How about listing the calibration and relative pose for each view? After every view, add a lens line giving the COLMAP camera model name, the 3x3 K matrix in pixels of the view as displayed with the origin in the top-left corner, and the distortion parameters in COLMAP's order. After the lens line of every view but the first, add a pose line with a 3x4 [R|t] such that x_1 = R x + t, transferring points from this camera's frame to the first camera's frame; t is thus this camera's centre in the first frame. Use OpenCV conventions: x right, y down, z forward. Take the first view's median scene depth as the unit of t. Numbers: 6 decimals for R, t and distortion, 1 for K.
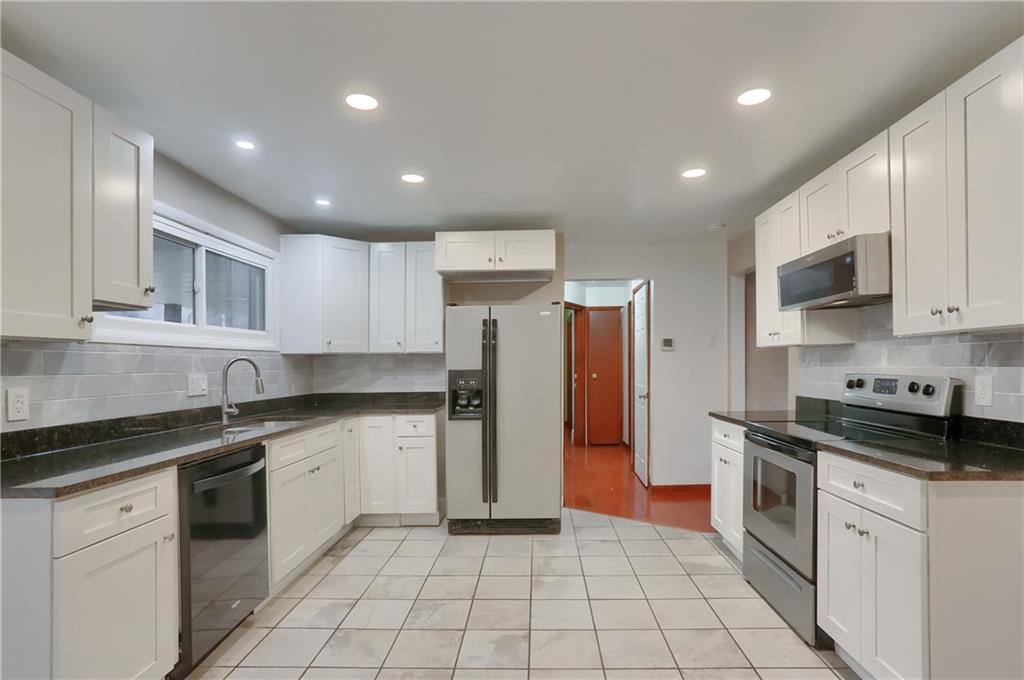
lens RADIAL K [[528.2, 0, 534.4], [0, 528.2, 357.6], [0, 0, 1]] dist [-0.035510, 0.008751]
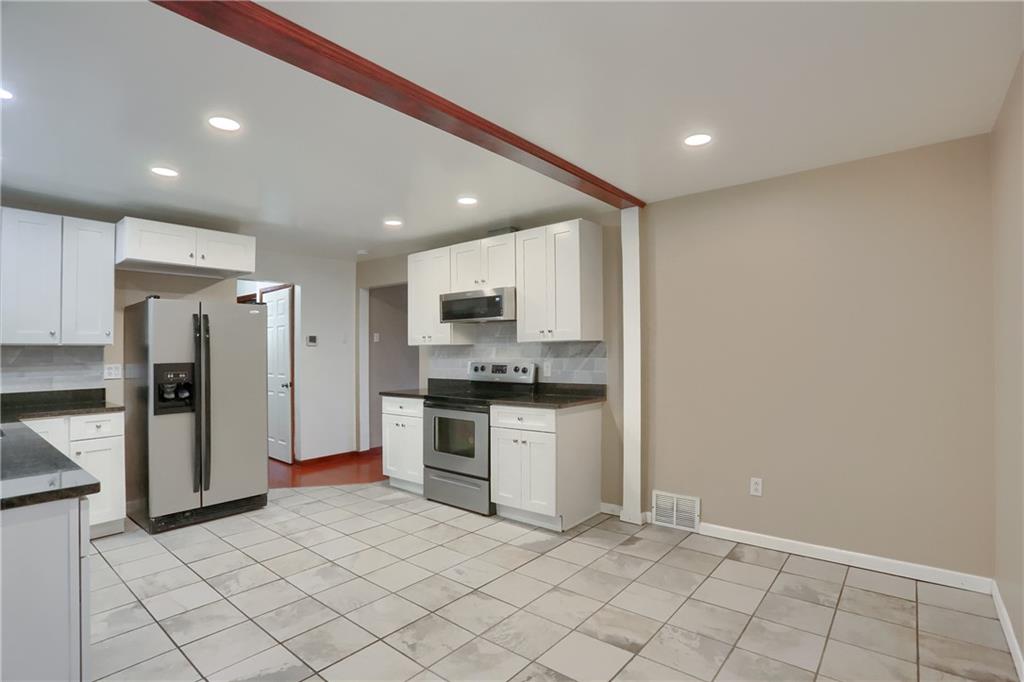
lens RADIAL K [[494.3, 0, 512.7], [0, 494.3, 342.5], [0, 0, 1]] dist [-0.006539, 0.001392]
pose [[0.637556, 0.020614, 0.770128, -0.457079], [-0.006966, 0.999755, -0.020993, -0.001030], [-0.770373, 0.008019, 0.637543, -0.091442]]
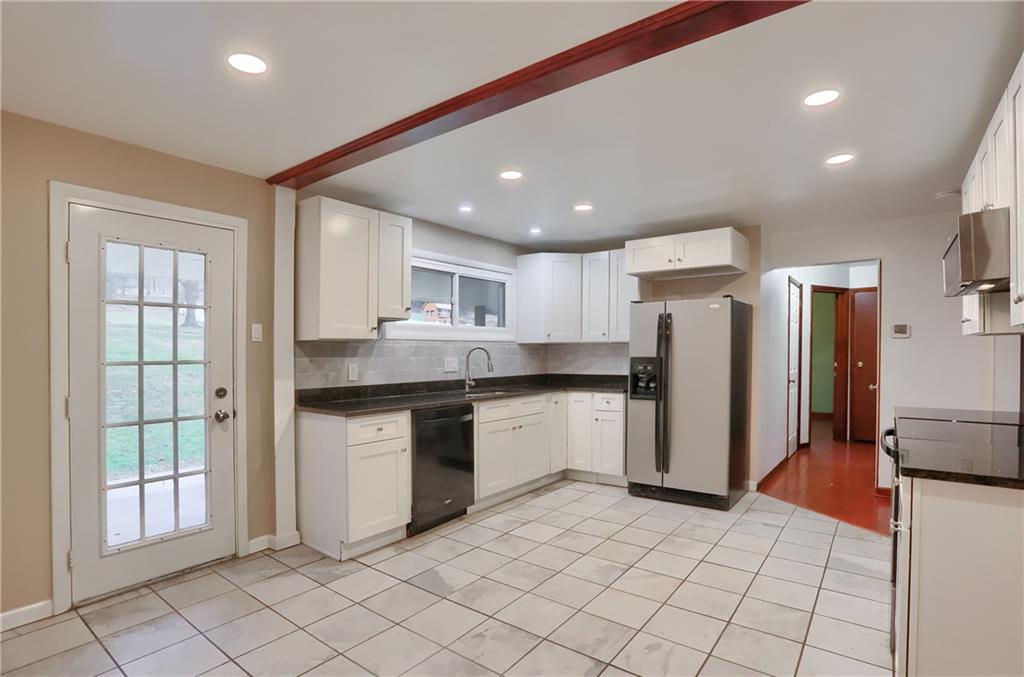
lens RADIAL K [[520.9, 0, 514.4], [0, 520.9, 342.7], [0, 0, 1]] dist [-0.048753, 0.000879]
pose [[0.806463, -0.001065, -0.591283, 0.332284], [0.002113, 0.999997, 0.001080, -0.011243], [0.591280, -0.002121, 0.806463, -0.105575]]
